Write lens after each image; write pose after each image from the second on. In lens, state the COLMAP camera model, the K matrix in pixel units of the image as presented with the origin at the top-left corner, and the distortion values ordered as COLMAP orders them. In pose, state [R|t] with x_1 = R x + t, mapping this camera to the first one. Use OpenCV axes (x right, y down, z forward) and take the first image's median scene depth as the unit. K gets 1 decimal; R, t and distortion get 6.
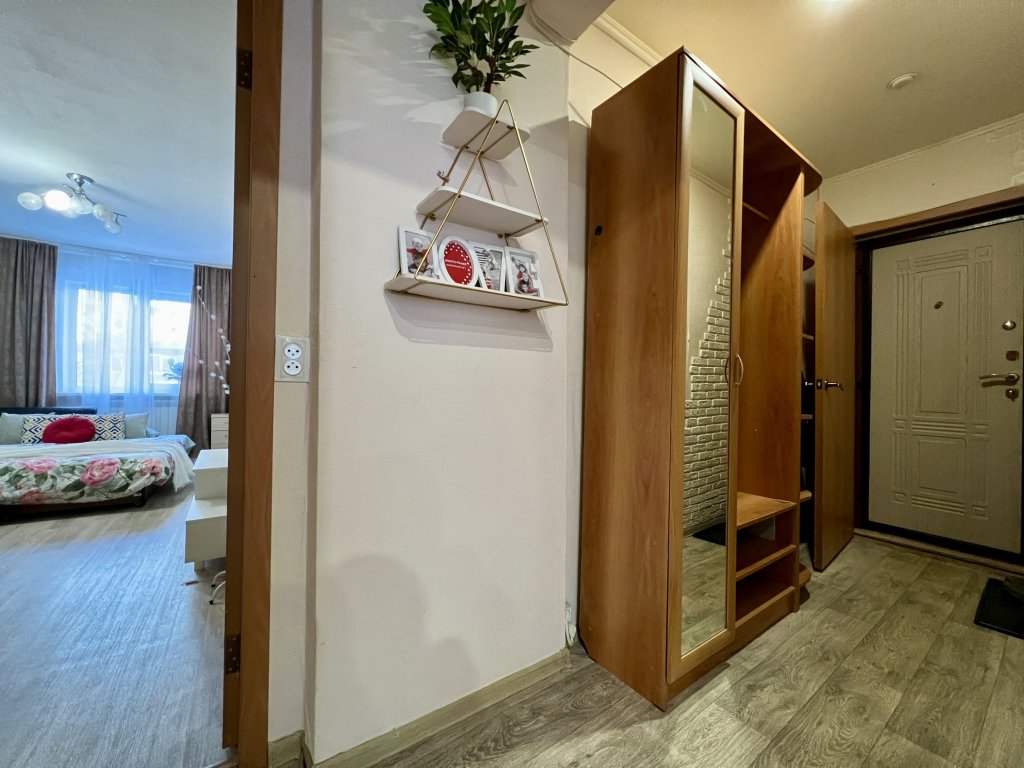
lens RADIAL K [[409.3, 0, 509.3], [0, 409.3, 383.5], [0, 0, 1]] dist [-0.000778, -0.000235]
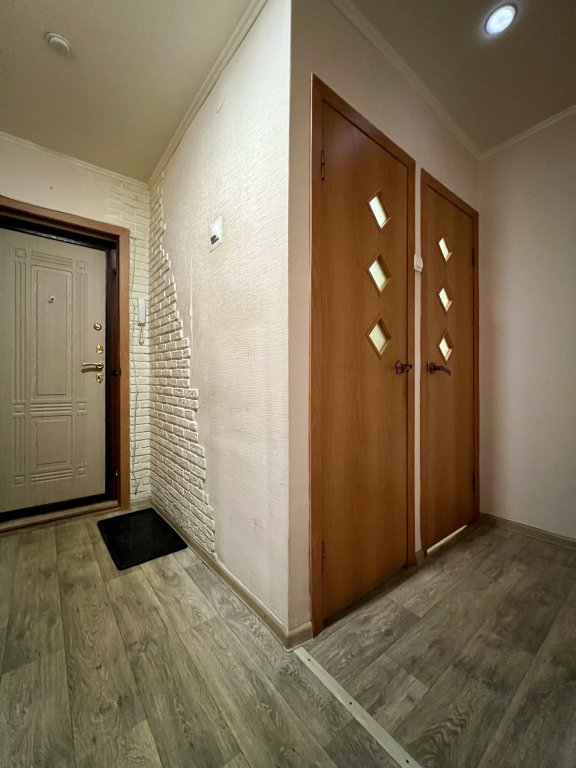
lens RADIAL K [[306.9, 0, 288.0], [0, 306.9, 381.5], [0, 0, 1]] dist [-0.000778, -0.000235]
pose [[-0.052991, -0.018939, 0.998415, 0.191778], [-0.004086, 0.999816, 0.018748, 0.017112], [-0.998587, -0.003086, -0.053058, 0.454937]]
